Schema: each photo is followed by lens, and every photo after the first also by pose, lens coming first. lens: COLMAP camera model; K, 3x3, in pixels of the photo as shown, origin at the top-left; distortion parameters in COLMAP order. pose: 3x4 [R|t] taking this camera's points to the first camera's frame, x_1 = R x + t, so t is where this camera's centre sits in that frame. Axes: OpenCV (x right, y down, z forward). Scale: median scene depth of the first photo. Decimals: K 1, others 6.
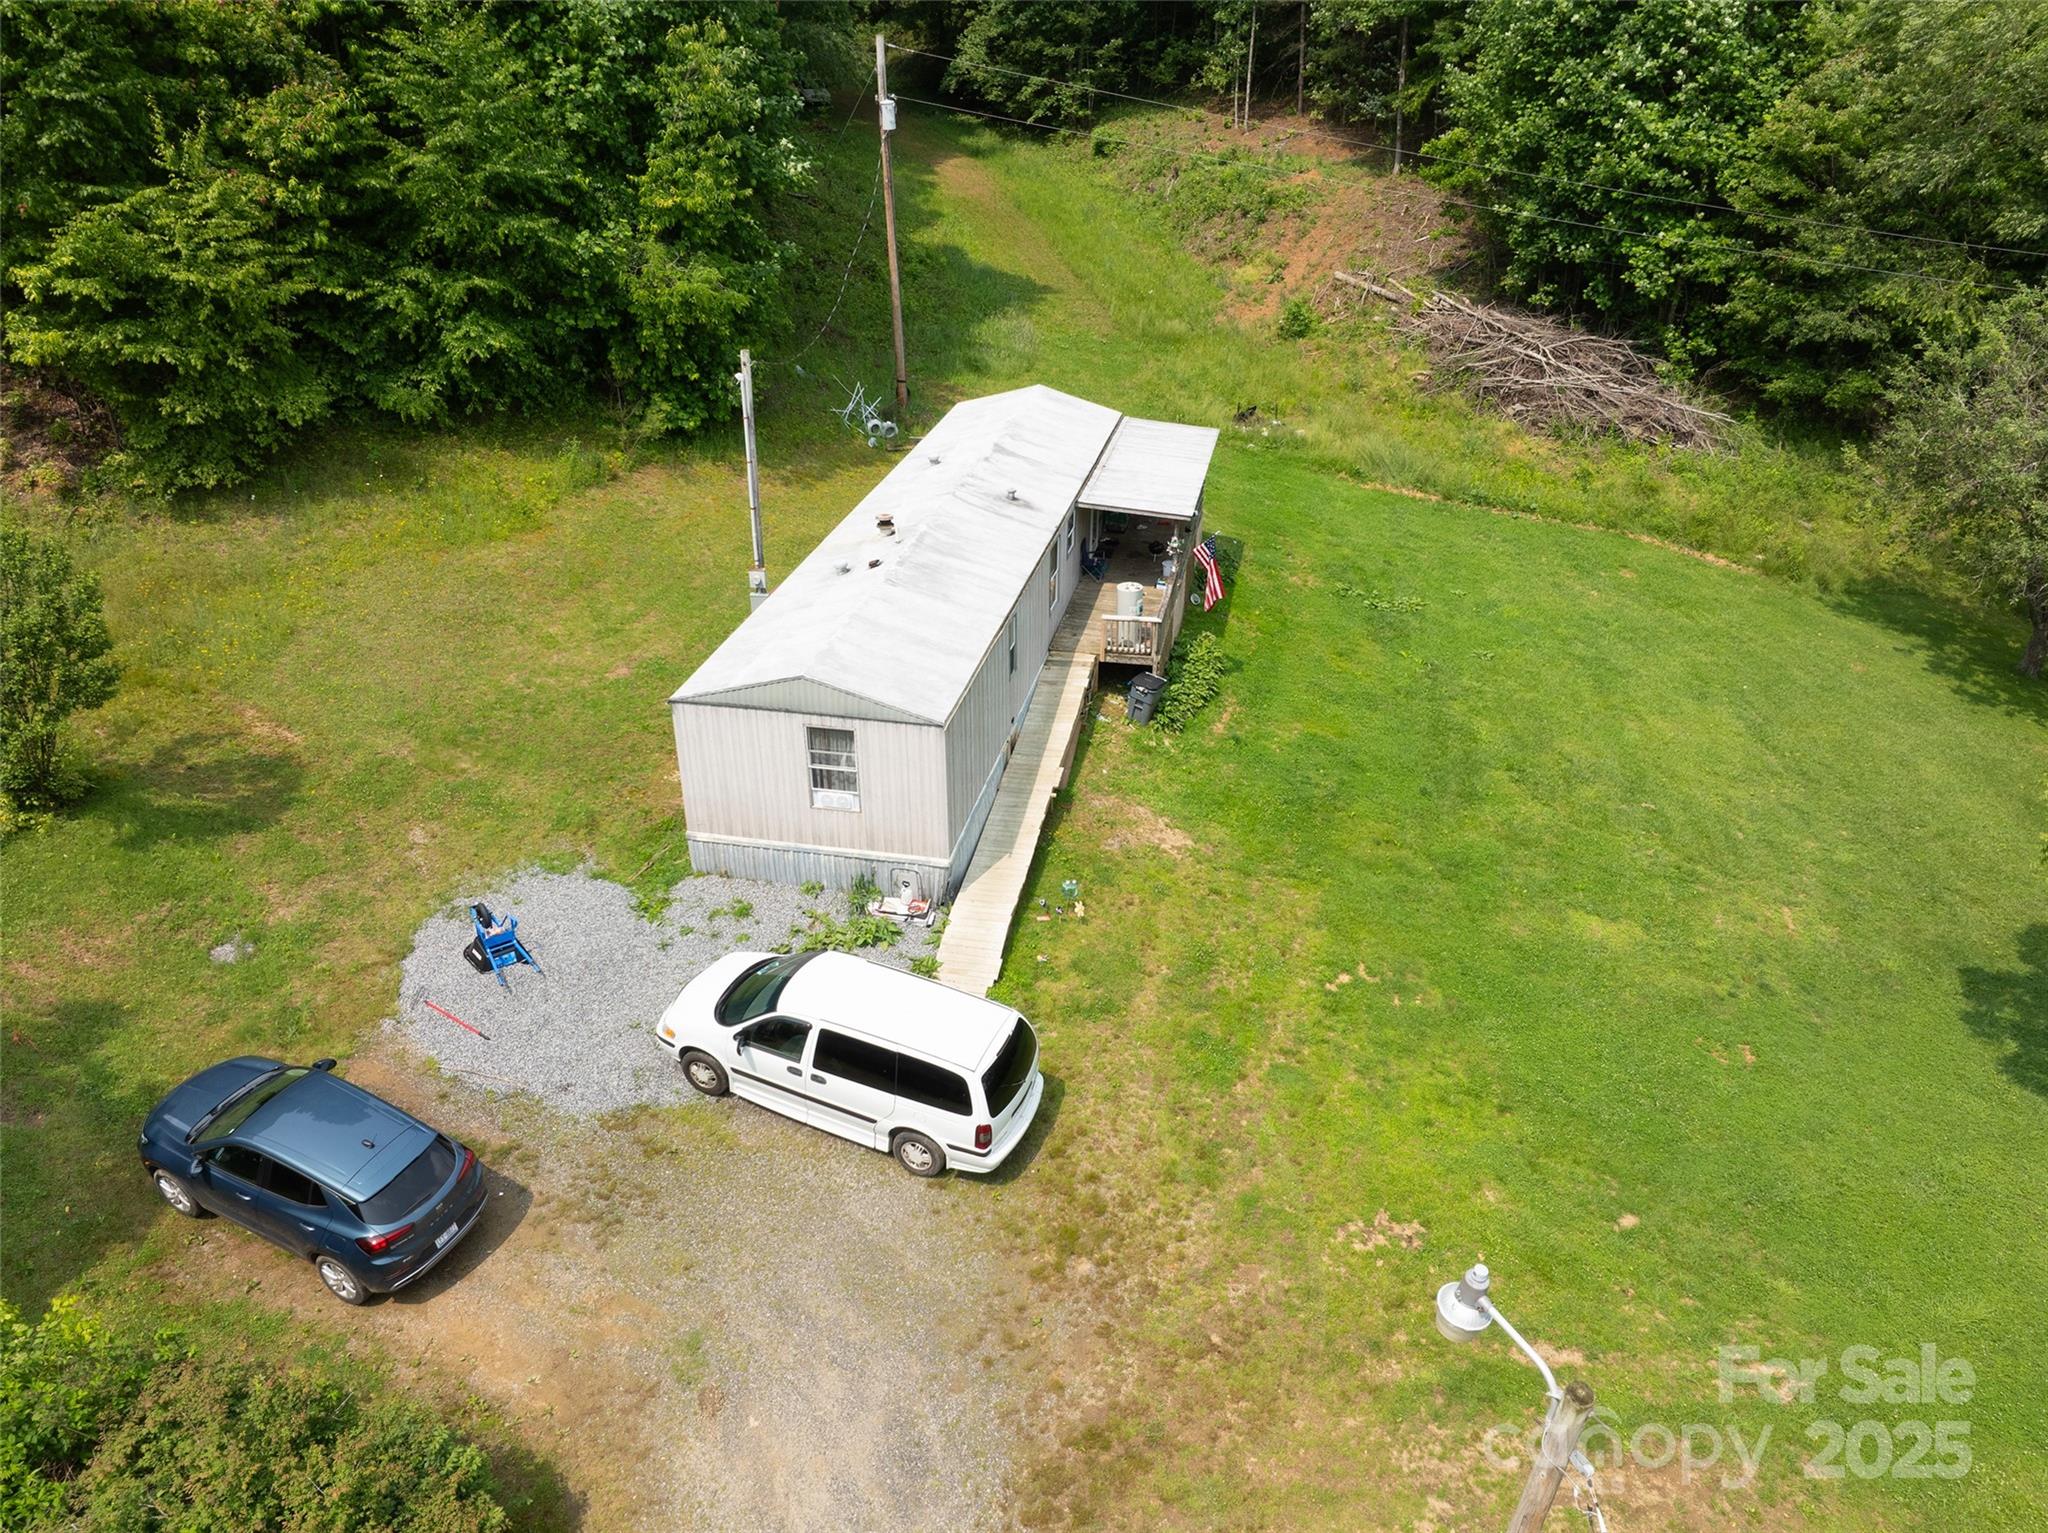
lens RADIAL K [[1418.8, 0, 1024.0], [0, 1418.8, 766.5], [0, 0, 1]] dist [-0.033498, -0.005350]
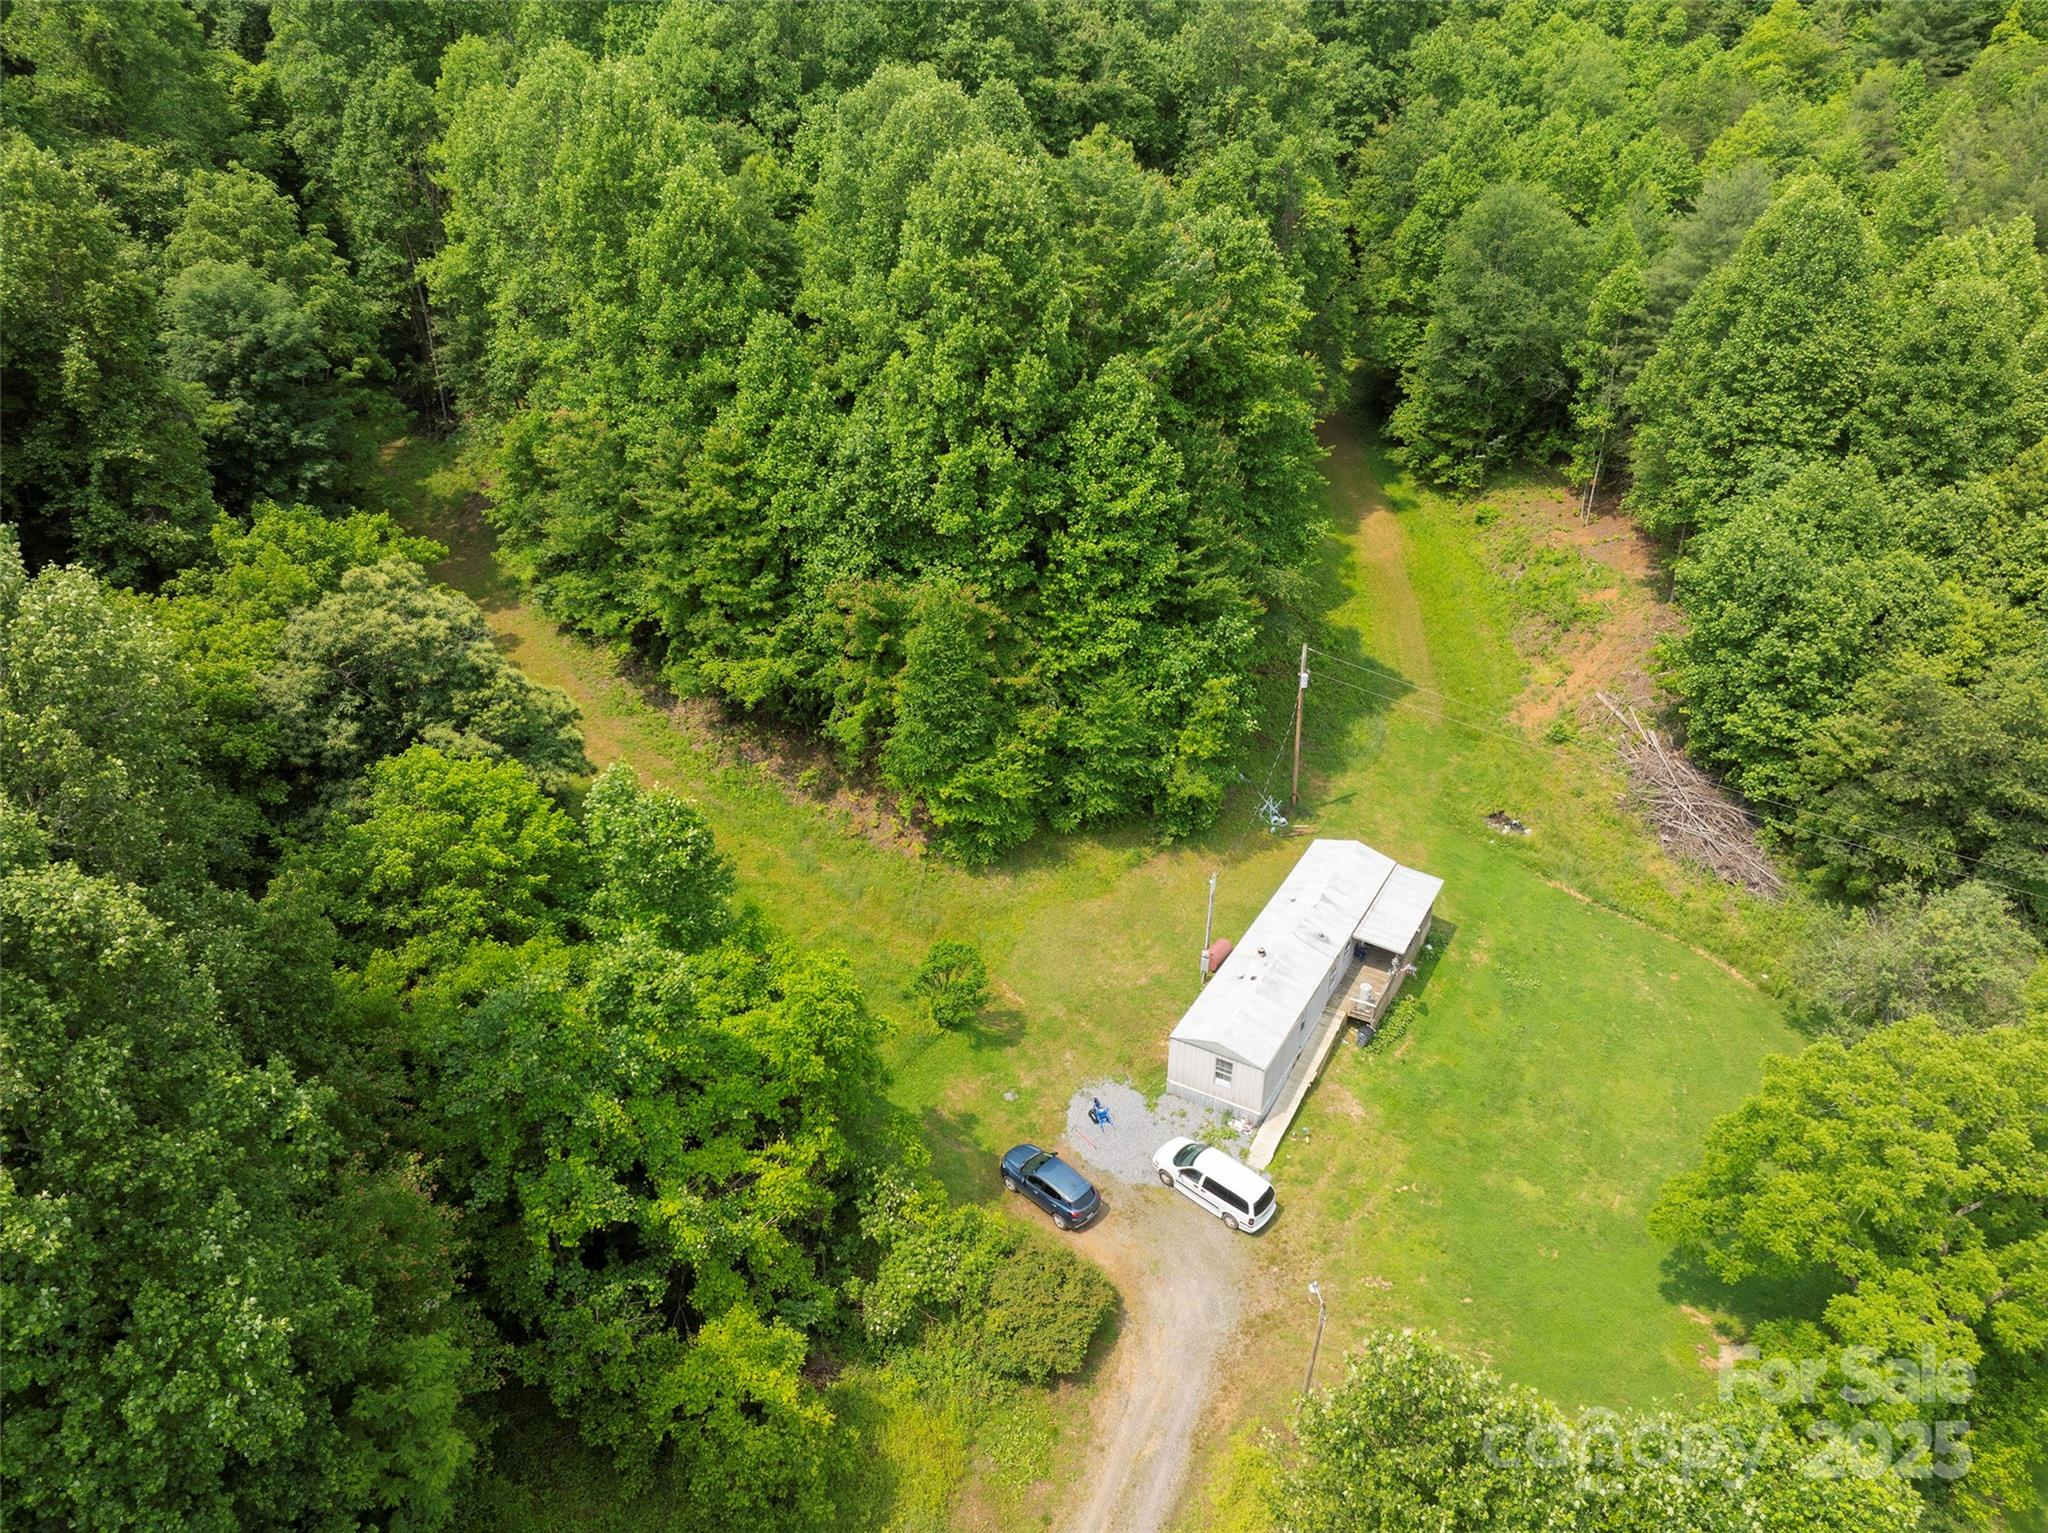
lens RADIAL K [[1418.8, 0, 1024.0], [0, 1418.8, 766.5], [0, 0, 1]] dist [-0.033498, -0.005350]
pose [[0.949277, 0.151243, -0.275679, 0.114611], [-0.144838, 0.988496, 0.043571, -0.451464], [0.279097, -0.001432, 0.960262, -1.213844]]
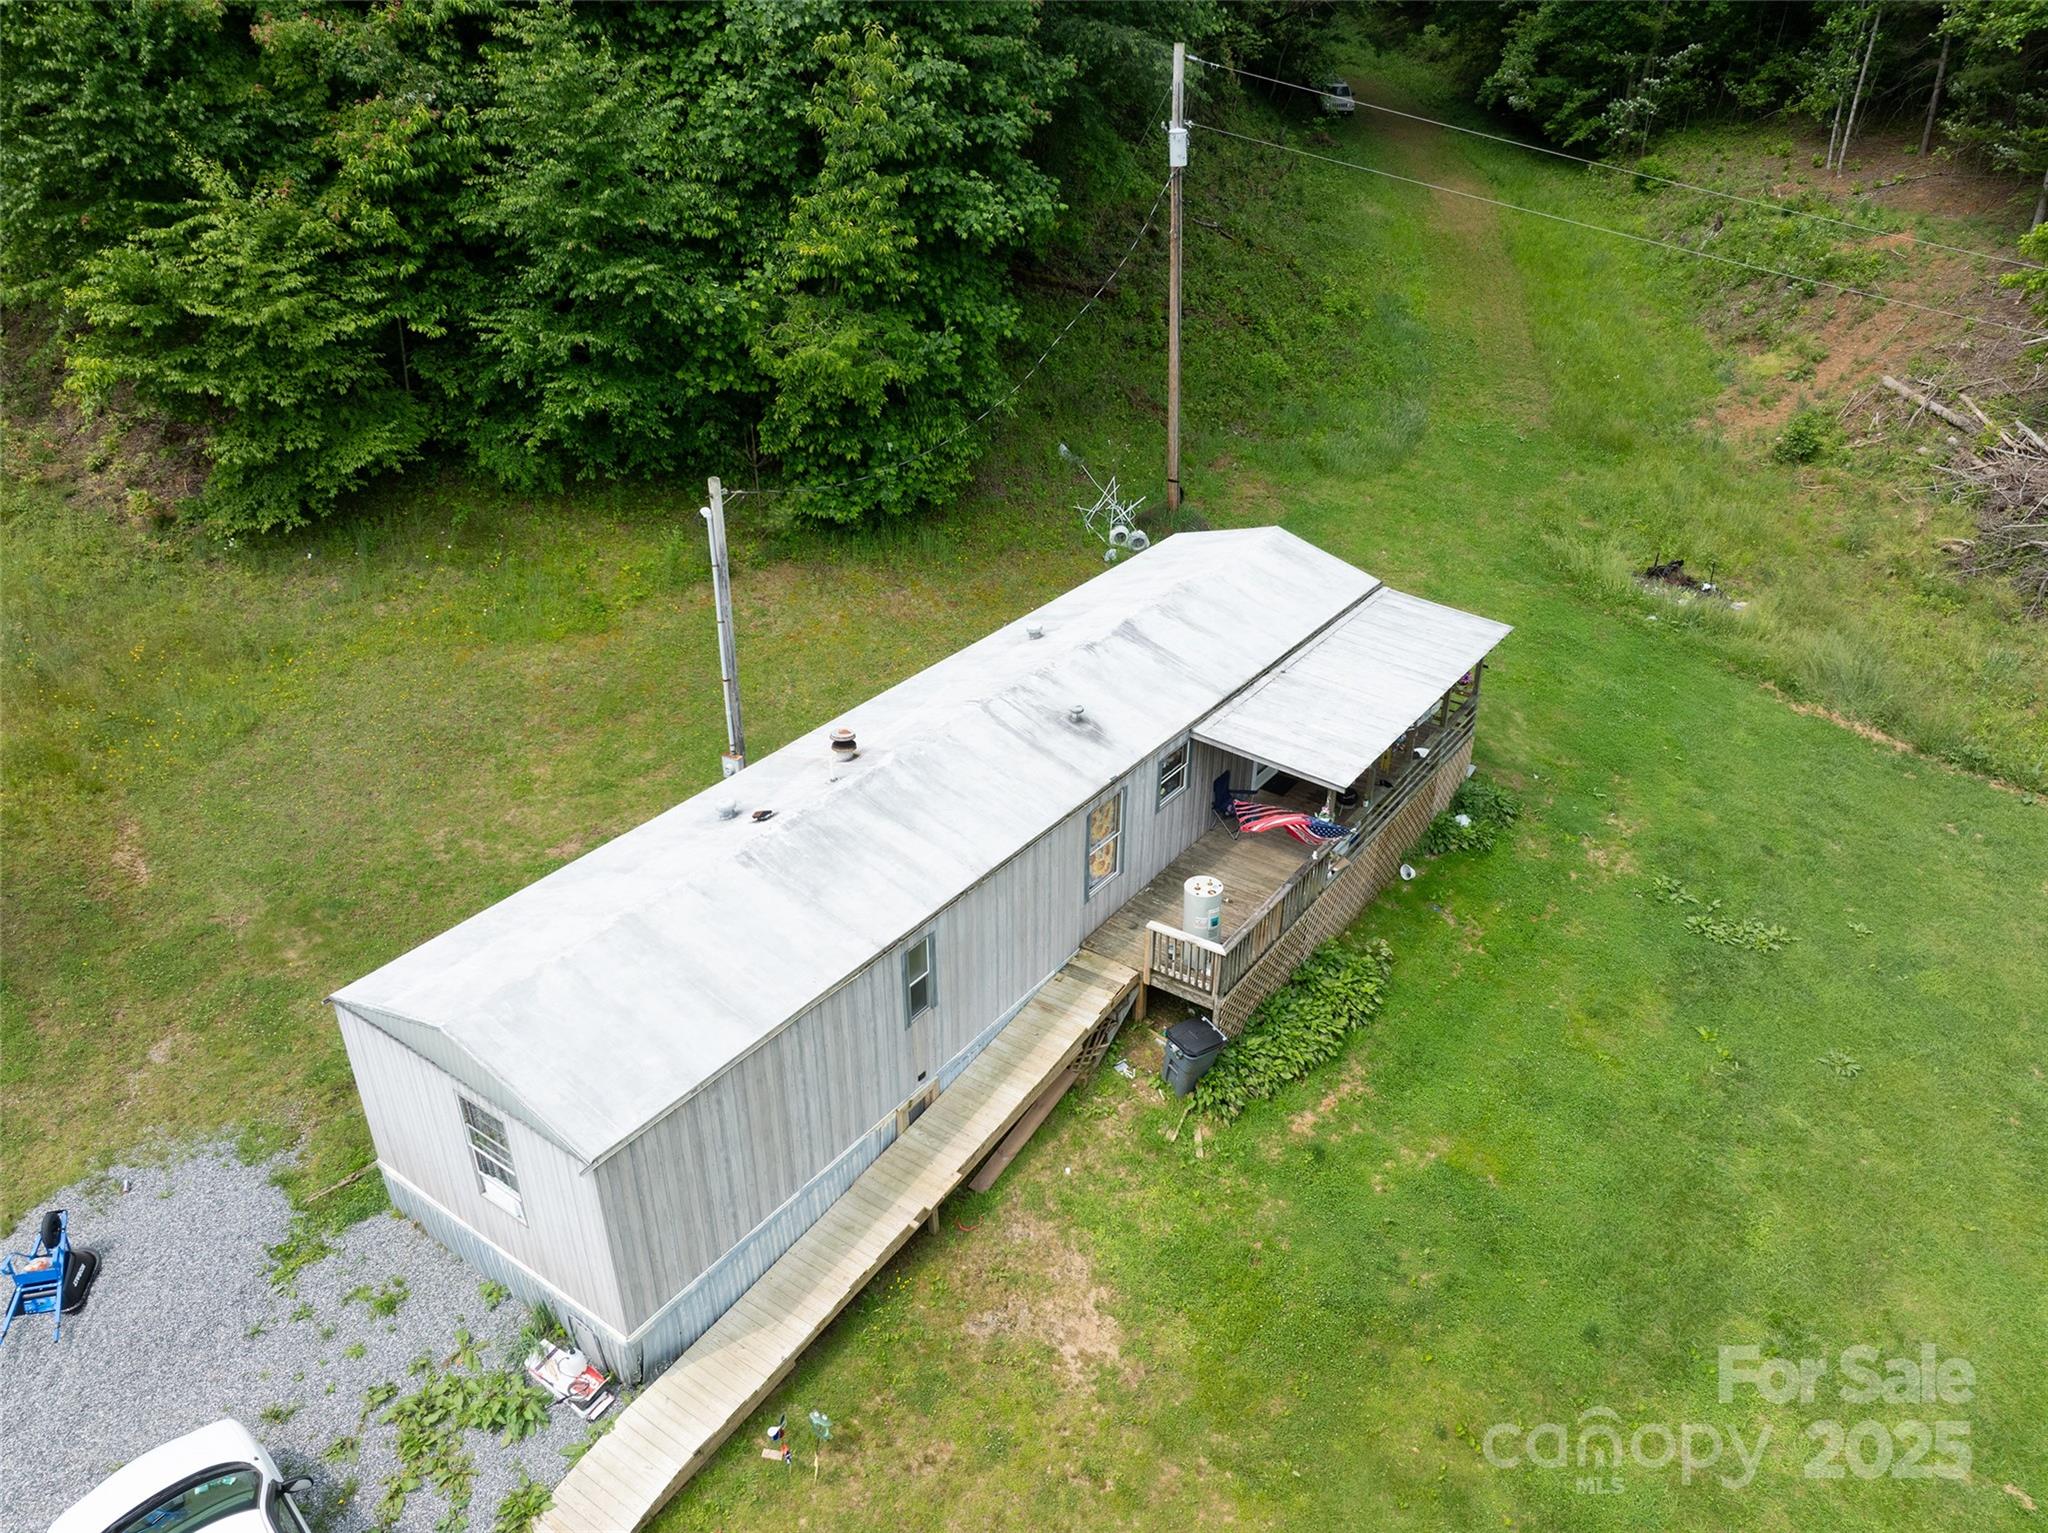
lens RADIAL K [[1429.5, 0, 1055.5], [0, 1429.5, 763.5], [0, 0, 1]] dist [-0.053249, 0.032750]
pose [[0.919393, 0.189854, -0.344487, 0.209156], [-0.190130, 0.981193, 0.033322, -0.174947], [0.344334, 0.034862, 0.938200, 0.316190]]
